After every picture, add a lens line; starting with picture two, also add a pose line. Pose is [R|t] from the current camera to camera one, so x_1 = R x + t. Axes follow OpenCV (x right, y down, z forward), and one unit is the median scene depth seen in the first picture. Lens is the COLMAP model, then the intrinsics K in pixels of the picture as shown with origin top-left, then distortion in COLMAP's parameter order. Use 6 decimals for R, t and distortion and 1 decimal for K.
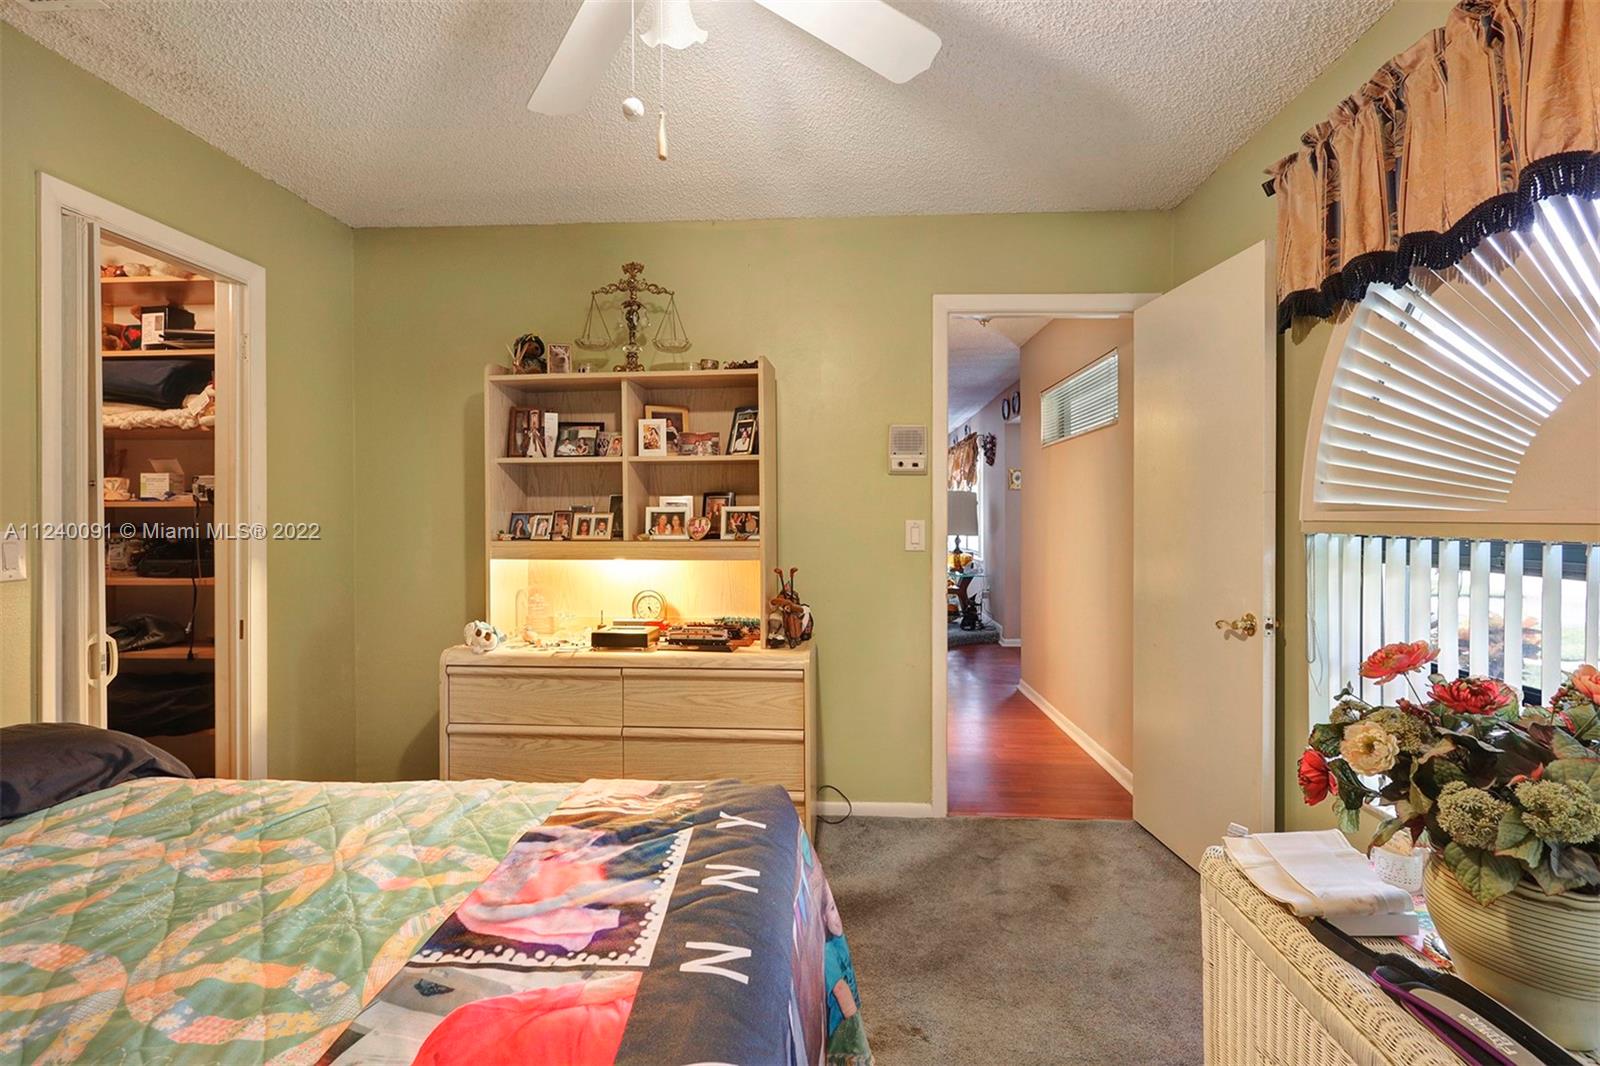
lens RADIAL K [[750.6, 0, 805.9], [0, 750.6, 521.1], [0, 0, 1]] dist [-0.000130, -0.000148]
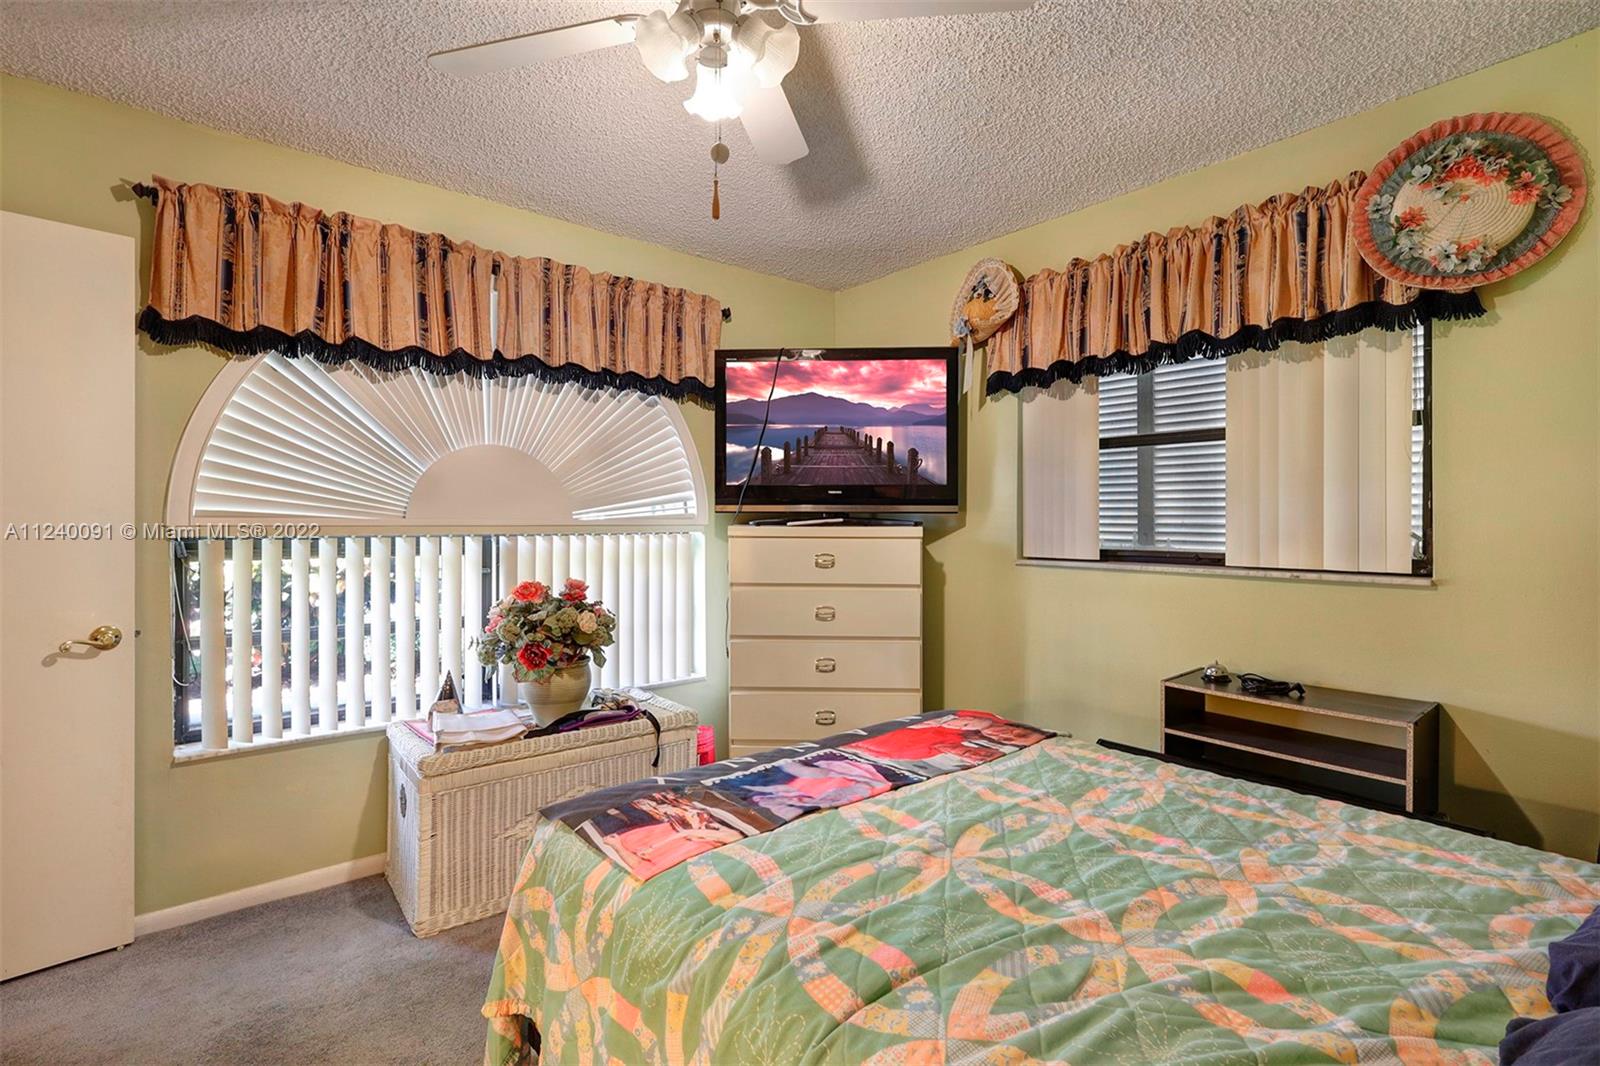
lens RADIAL K [[750.6, 0, 805.9], [0, 750.6, 521.1], [0, 0, 1]] dist [-0.000130, -0.000148]
pose [[-0.664482, 0.007125, 0.747270, -1.292943], [0.006506, 0.999972, -0.003748, 0.000176], [-0.747276, 0.002371, -0.664509, 1.851751]]
